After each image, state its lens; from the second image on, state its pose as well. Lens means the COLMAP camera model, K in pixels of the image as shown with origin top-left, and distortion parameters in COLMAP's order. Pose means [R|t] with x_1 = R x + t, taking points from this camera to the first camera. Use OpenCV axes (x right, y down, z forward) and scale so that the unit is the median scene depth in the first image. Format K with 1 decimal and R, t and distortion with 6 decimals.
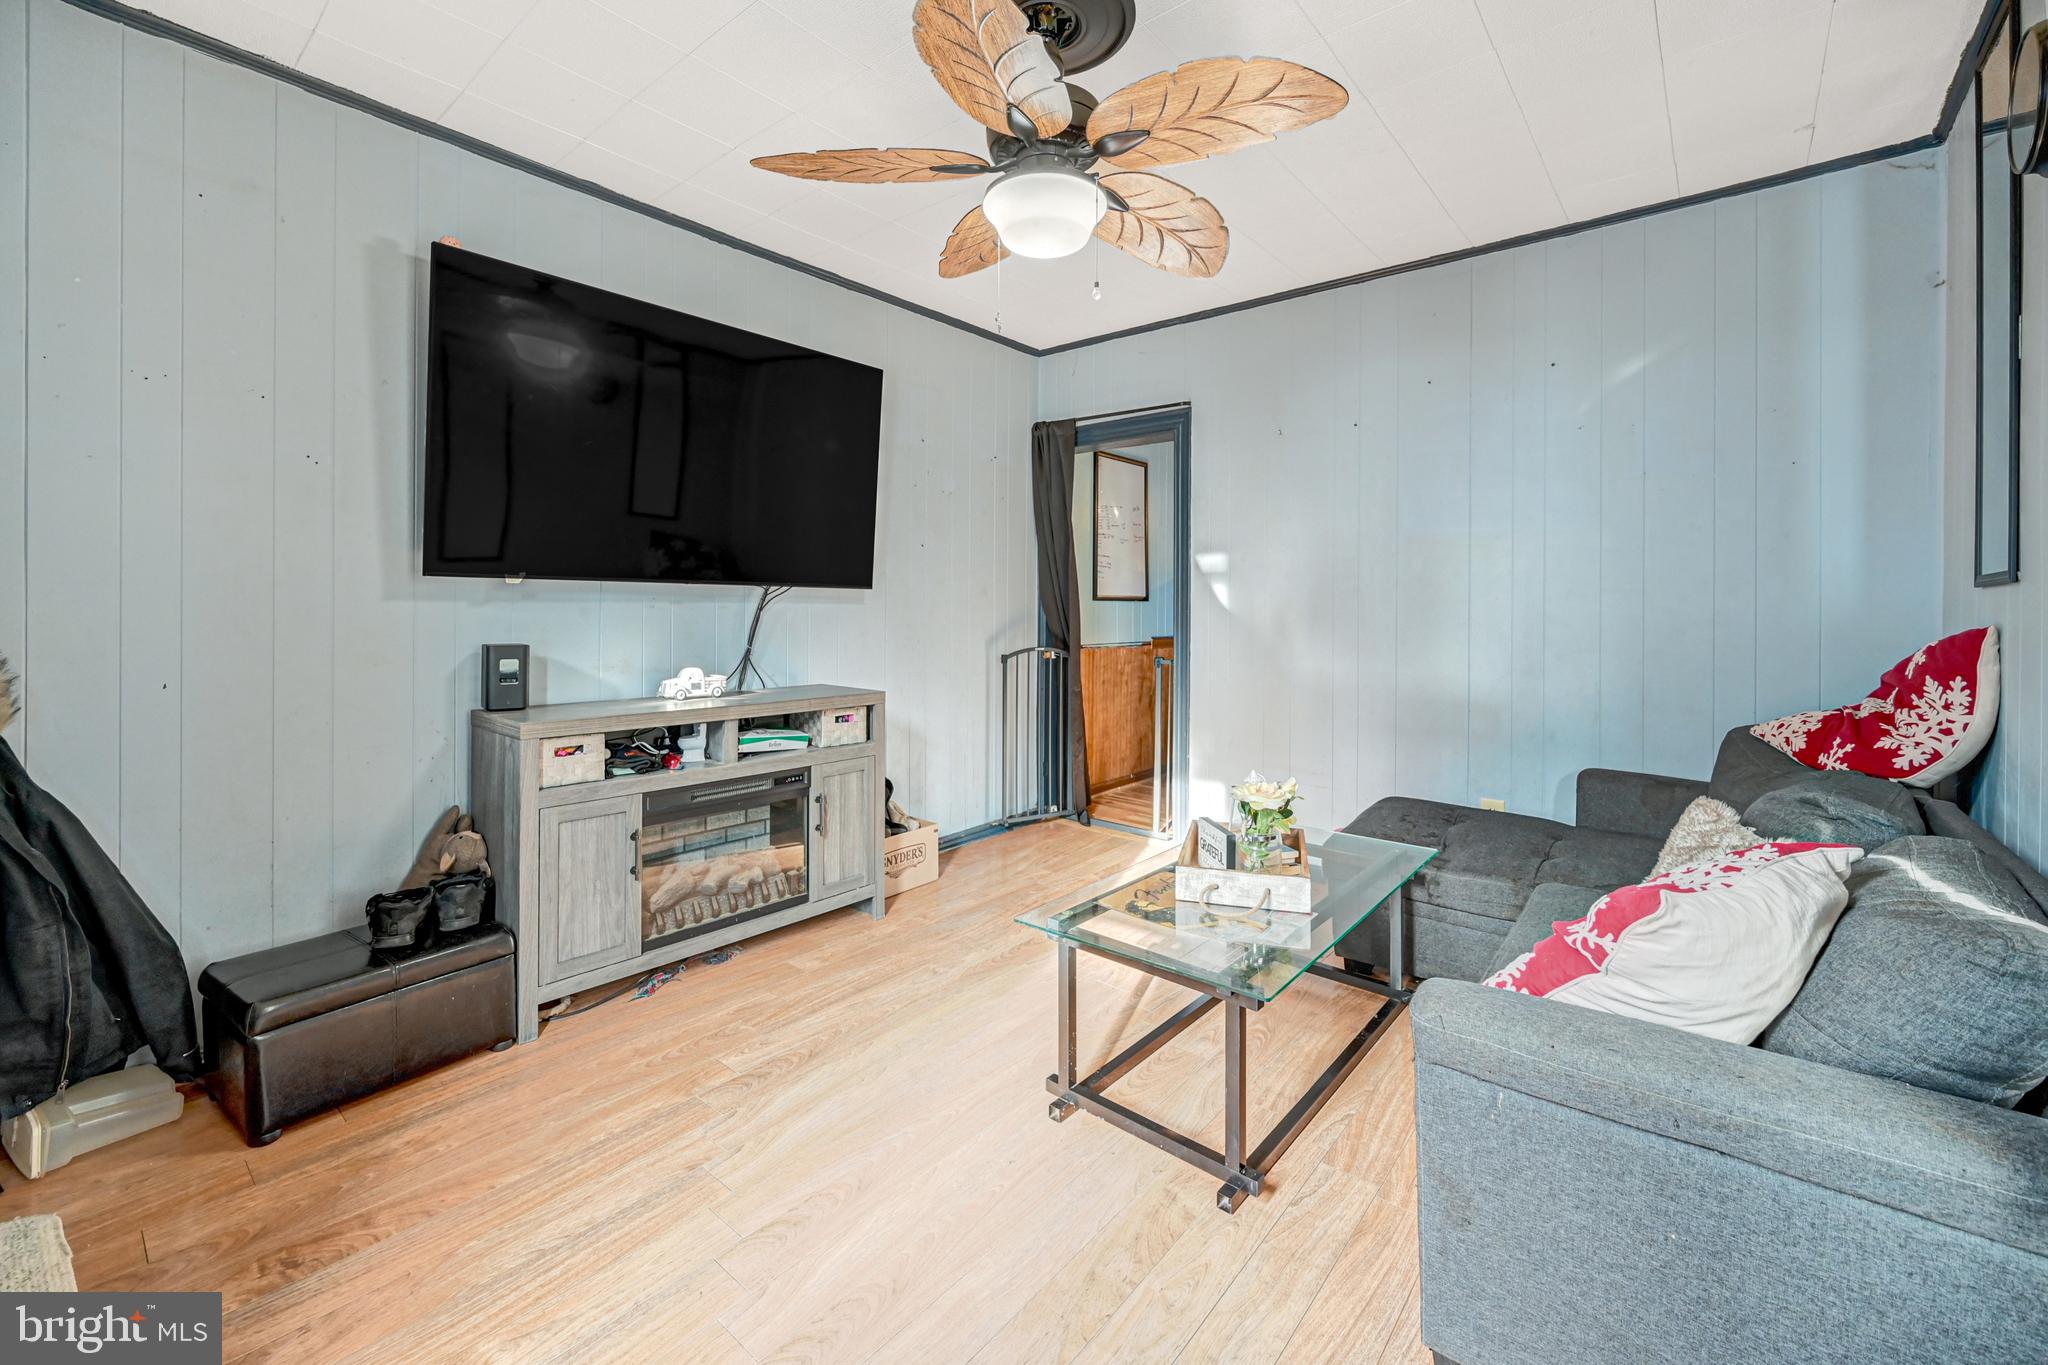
lens RADIAL K [[840.3, 0, 1022.4], [0, 840.3, 605.9], [0, 0, 1]] dist [-0.000264, 0.000009]
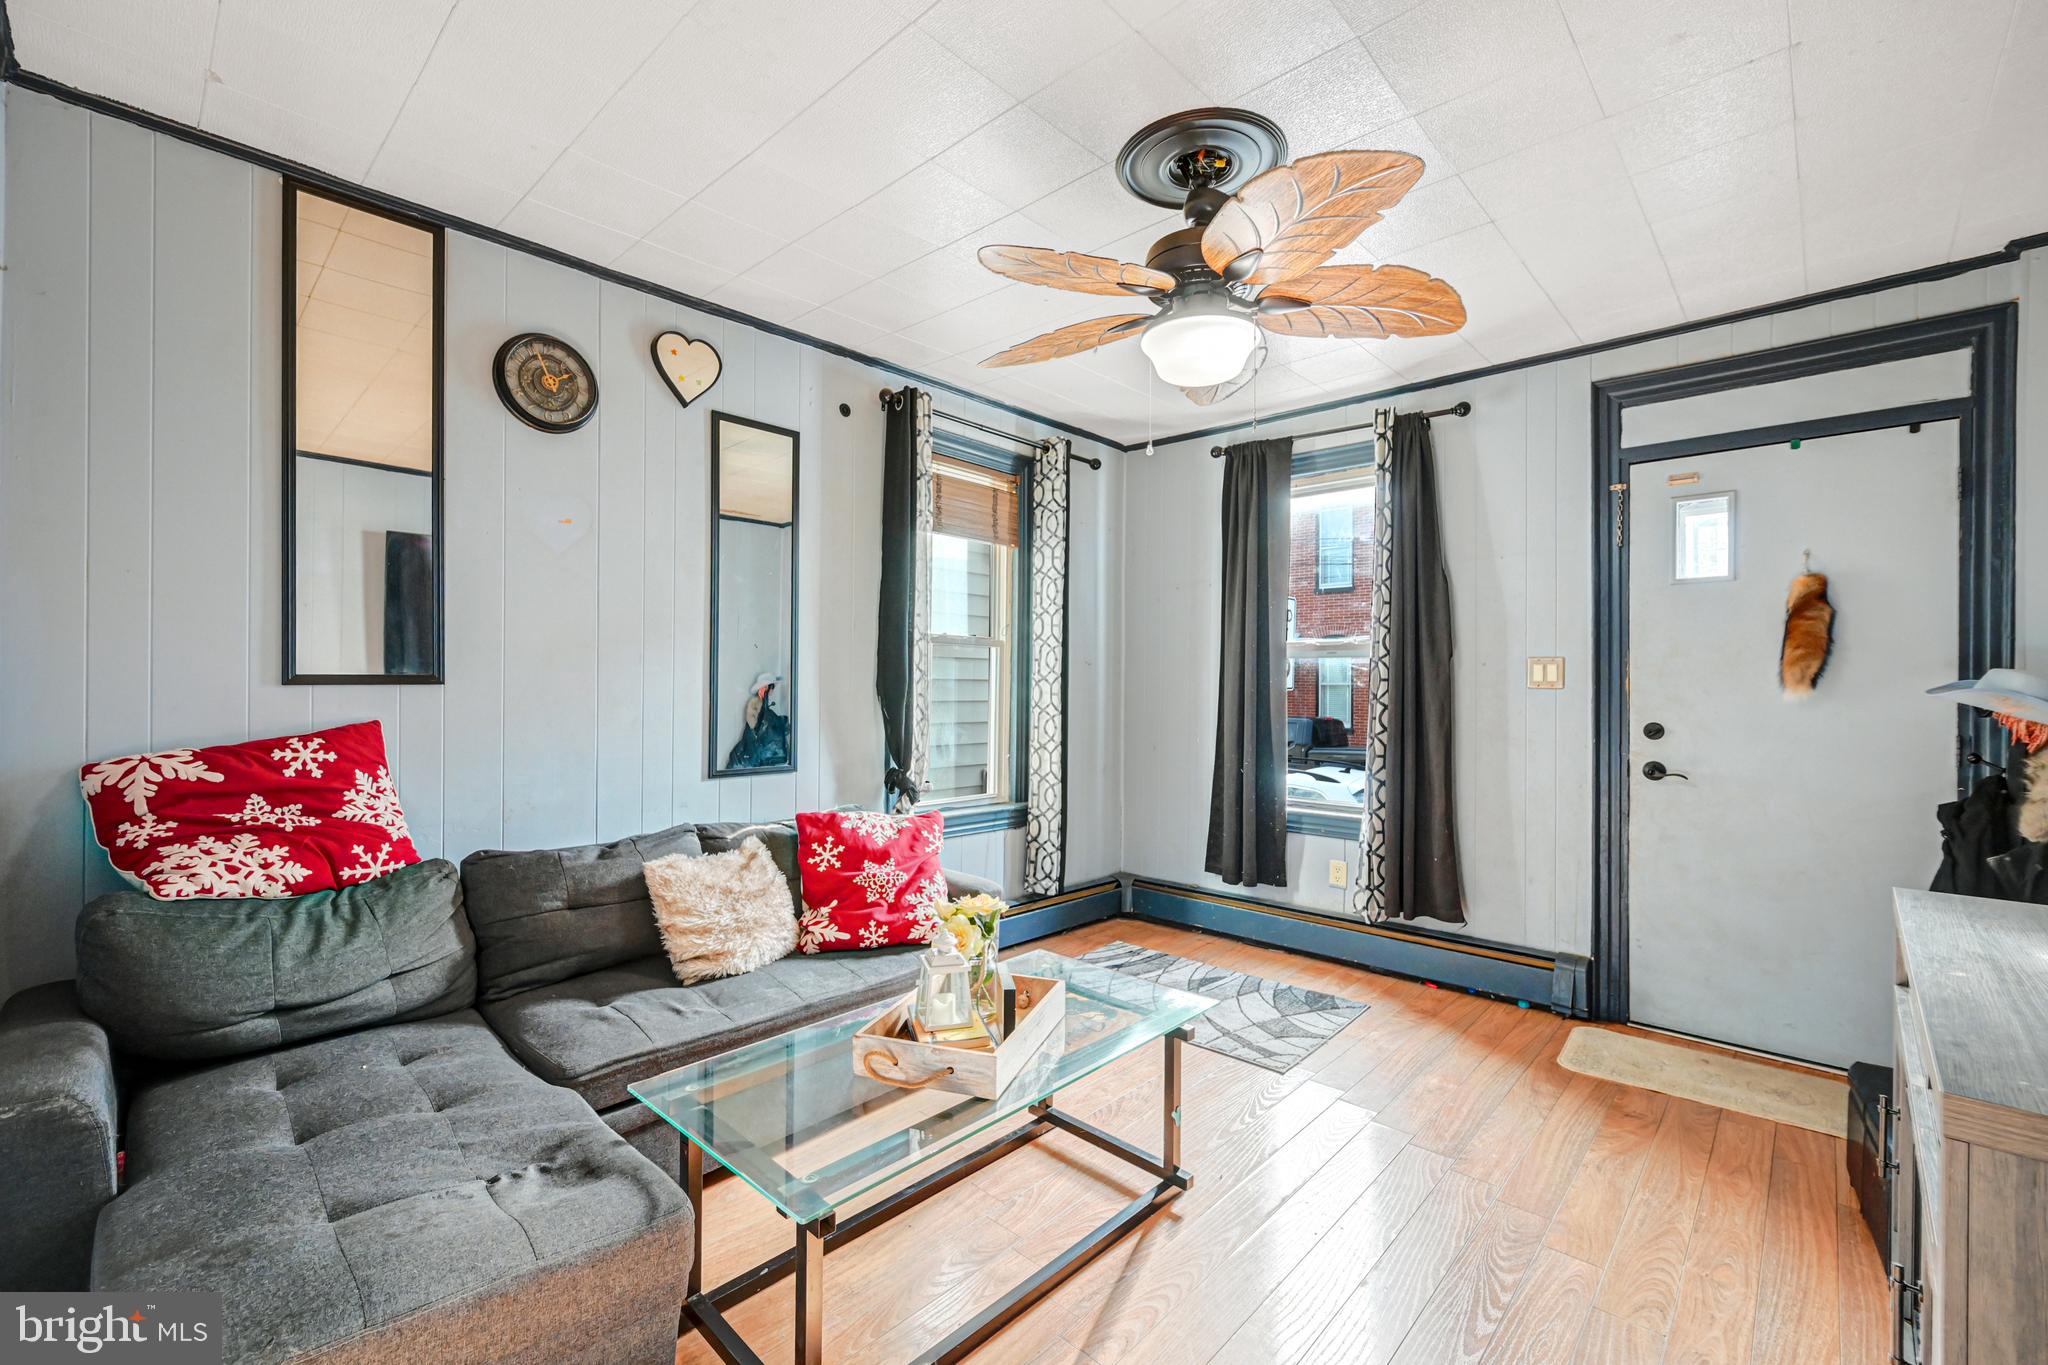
lens RADIAL K [[854.7, 0, 1024.0], [0, 854.7, 682.5], [0, 0, 1]] dist [0.000982, 0.000127]
pose [[-0.998594, -0.017122, 0.050168, 0.151548], [-0.017201, 0.999851, -0.001152, -0.032081], [-0.050140, -0.002013, -0.998740, 1.647244]]
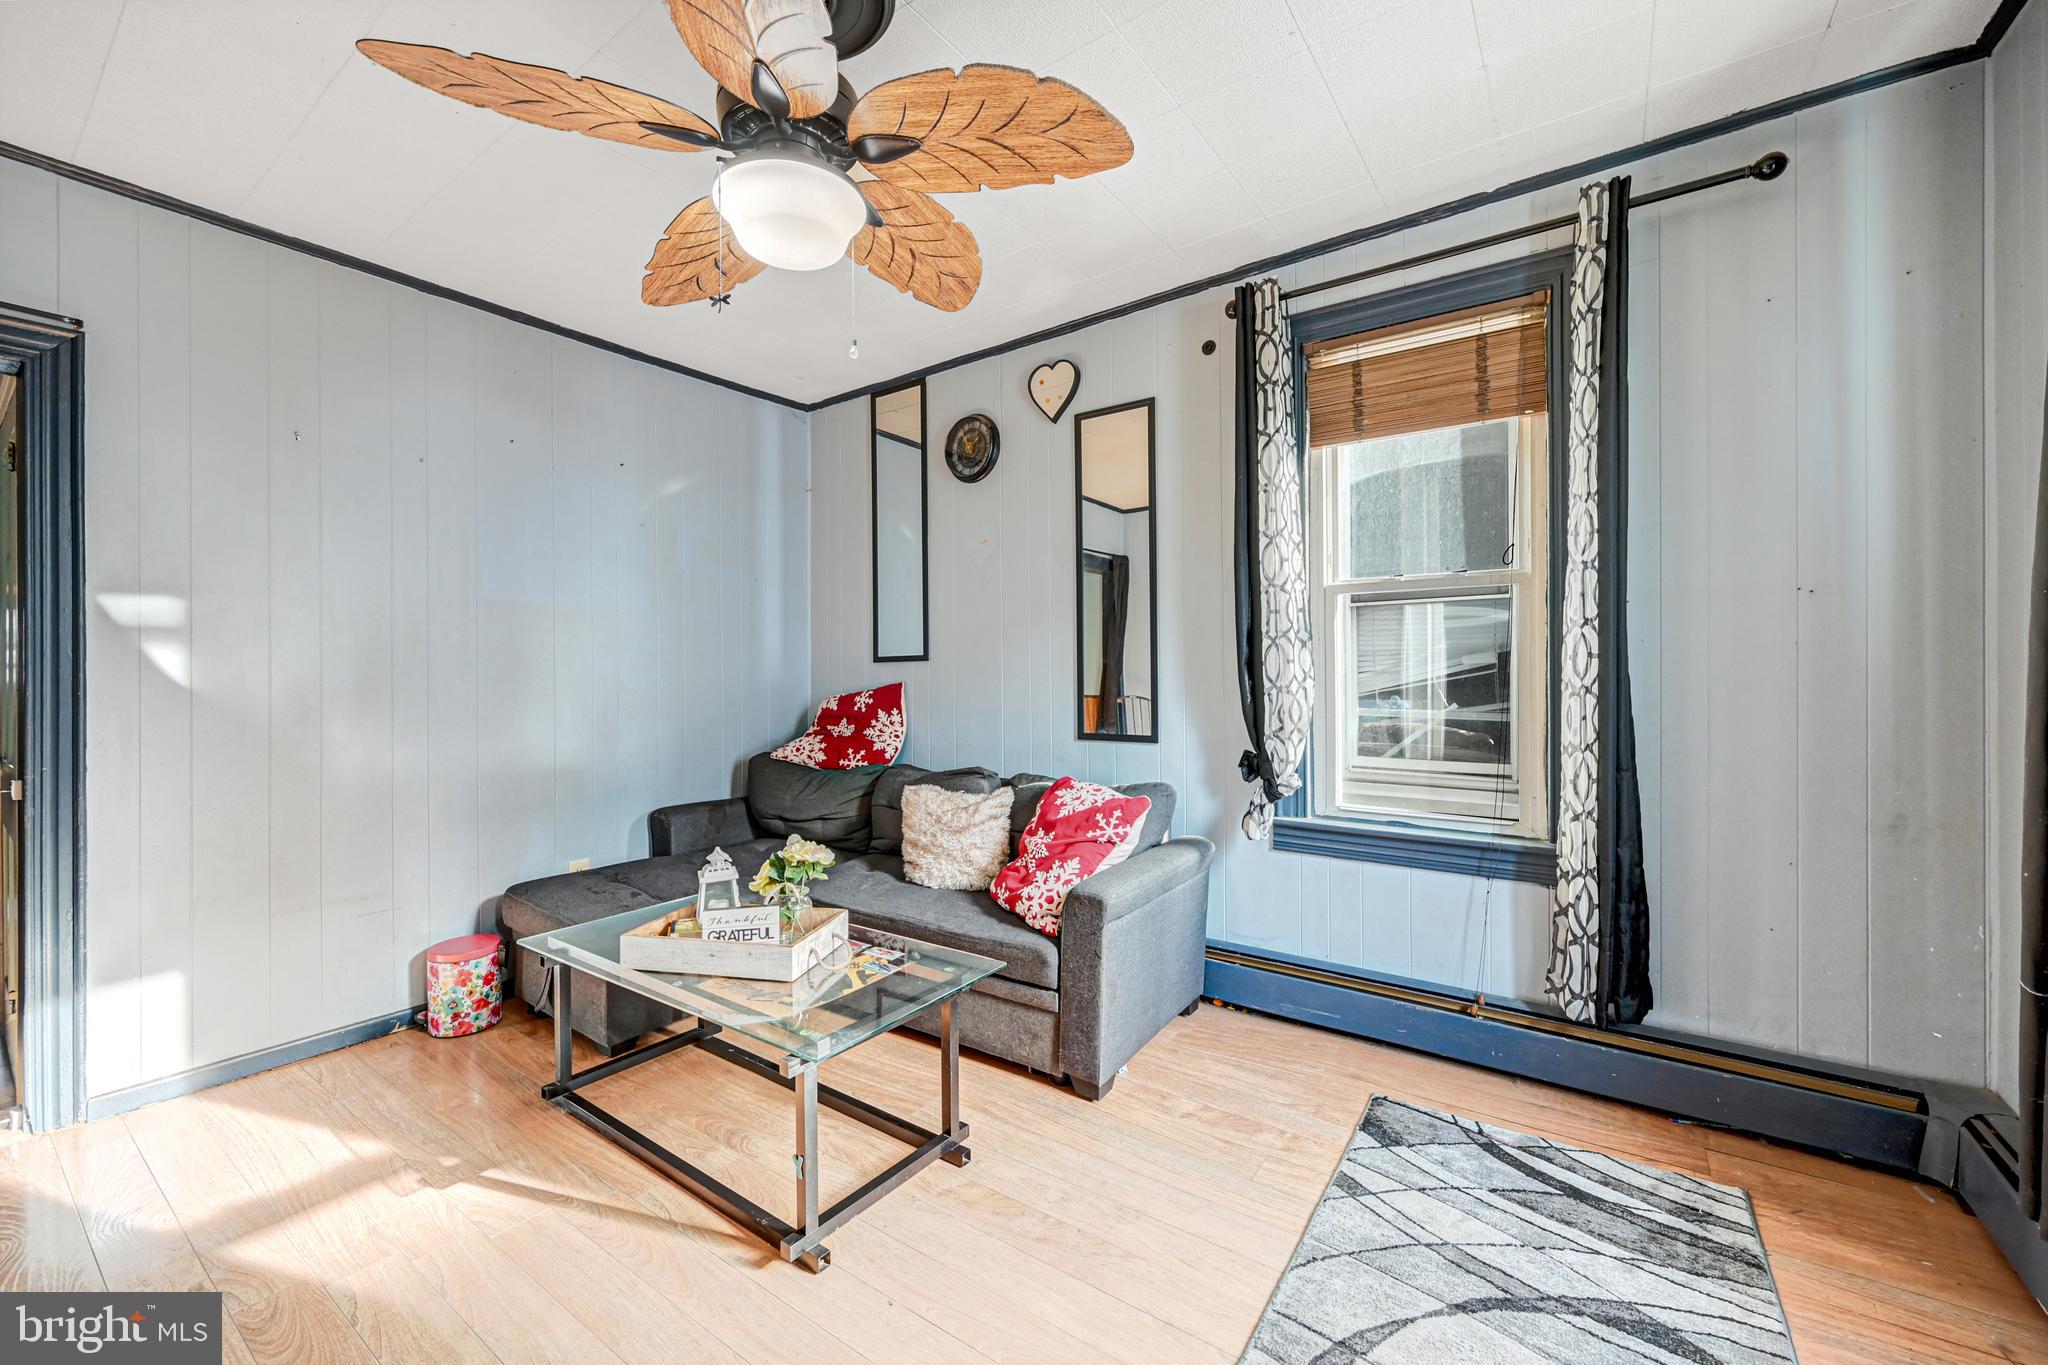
lens RADIAL K [[818.4, 0, 1029.9], [0, 818.4, 669.8], [0, 0, 1]] dist [-0.002117, 0.000208]
pose [[-0.084408, -0.004860, 0.996419, -0.636931], [0.008974, 0.999944, 0.005637, -0.010159], [-0.996391, 0.009418, -0.084360, 0.661283]]
